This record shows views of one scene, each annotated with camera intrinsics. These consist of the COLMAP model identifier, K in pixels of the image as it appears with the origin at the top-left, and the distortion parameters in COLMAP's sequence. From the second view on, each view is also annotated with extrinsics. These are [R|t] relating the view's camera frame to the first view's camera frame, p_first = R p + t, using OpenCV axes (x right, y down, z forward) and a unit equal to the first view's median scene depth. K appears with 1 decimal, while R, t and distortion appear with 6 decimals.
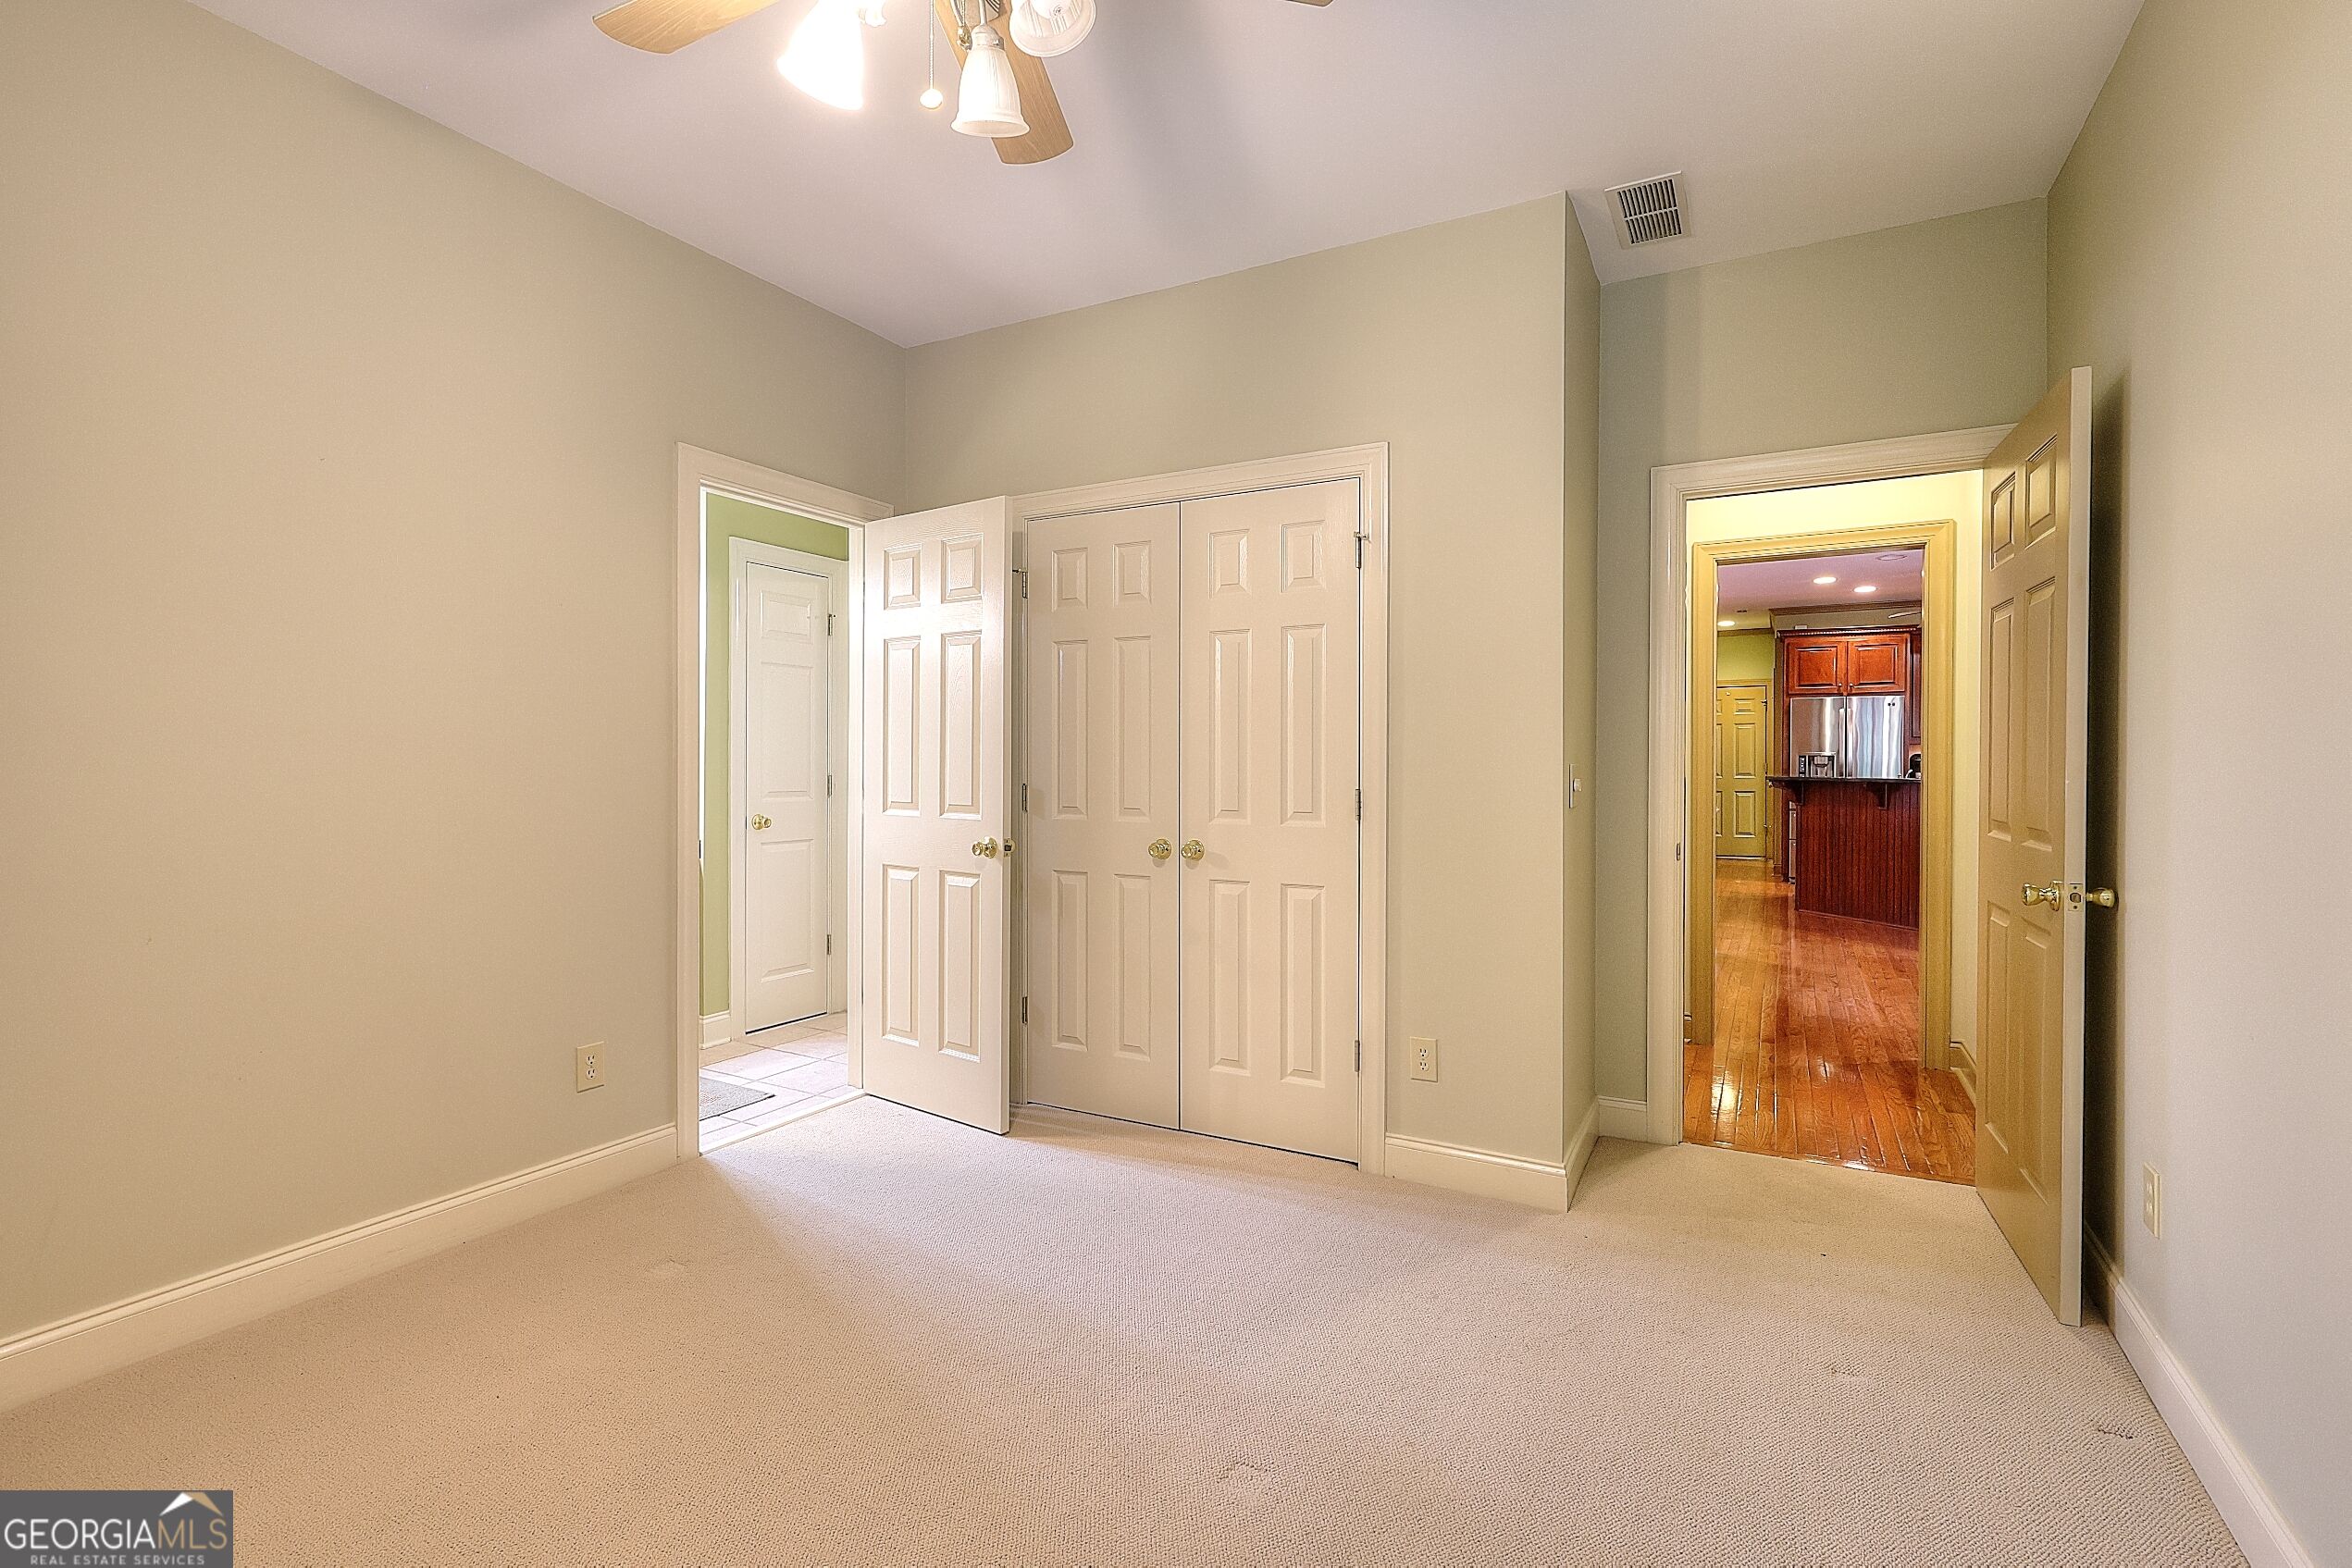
lens RADIAL K [[1082.6, 0, 1168.7], [0, 1082.6, 765.3], [0, 0, 1]] dist [0.002407, 0.000417]
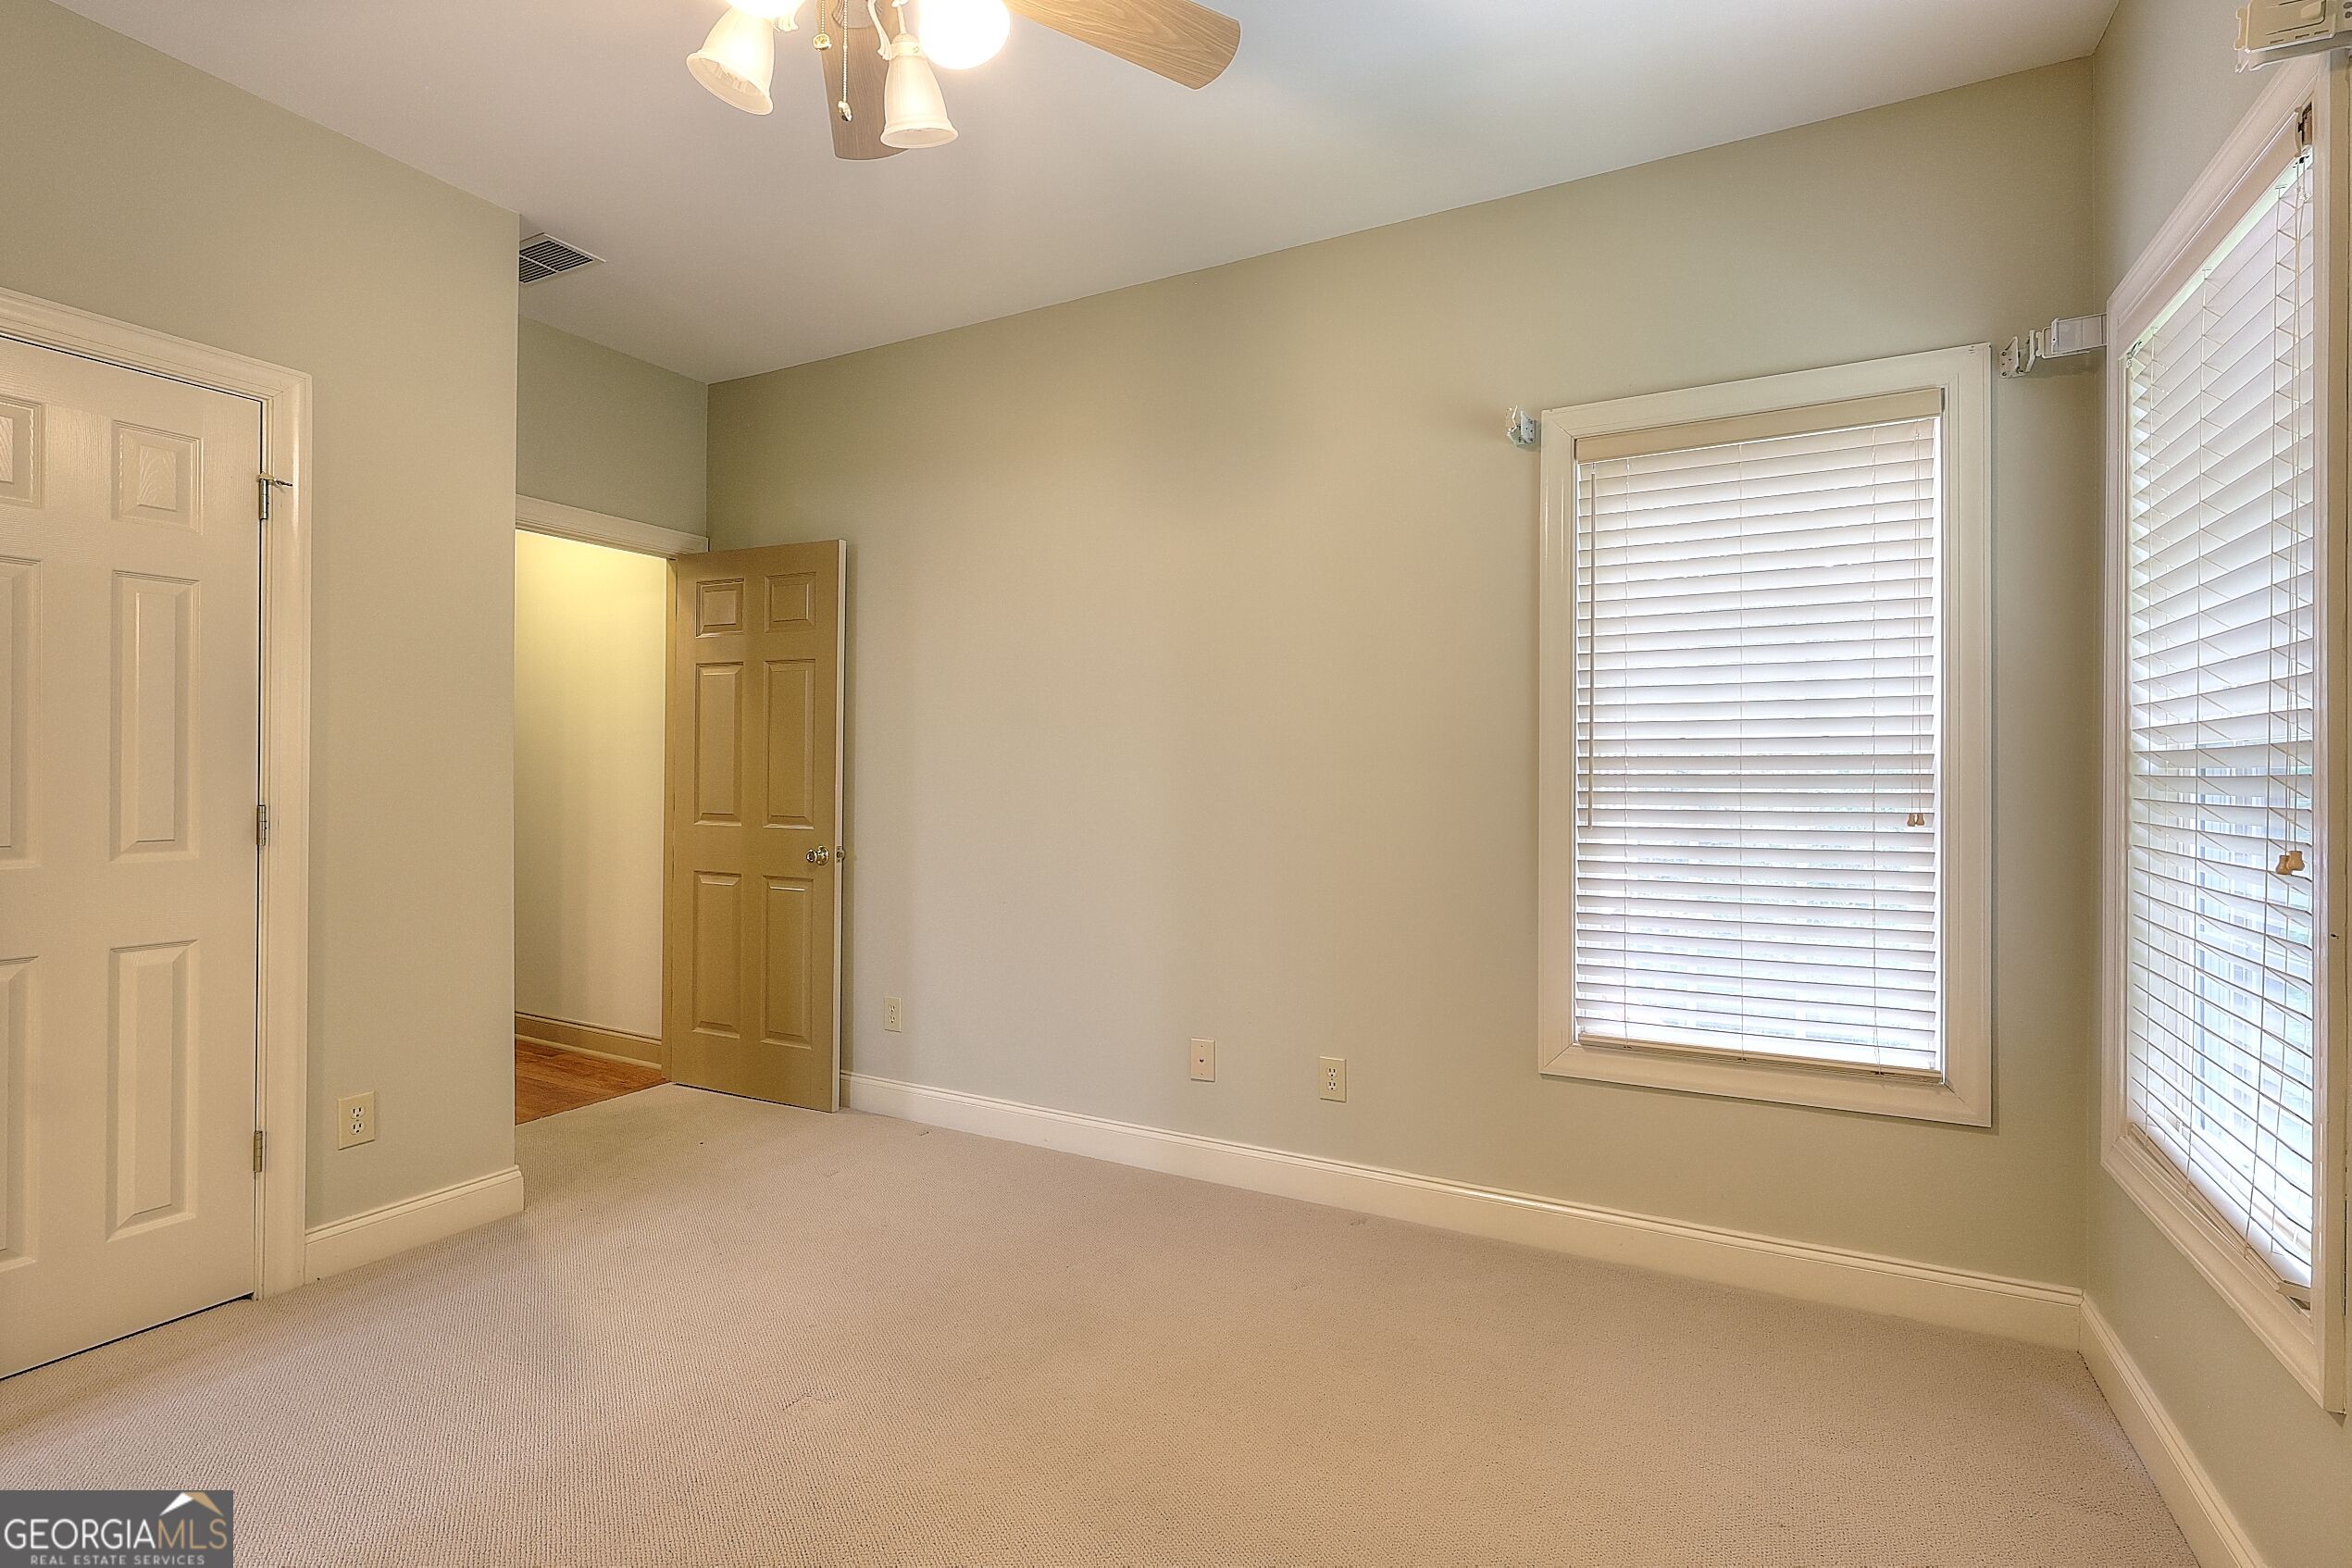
lens RADIAL K [[1082.7, 0, 1167.5], [0, 1082.7, 786.5], [0, 0, 1]] dist [0.002407, 0.000417]
pose [[0.017843, -0.006951, 0.999817, -0.587731], [0.003432, 0.999970, 0.006891, 0.005399], [-0.999835, 0.003308, 0.017866, 0.340246]]
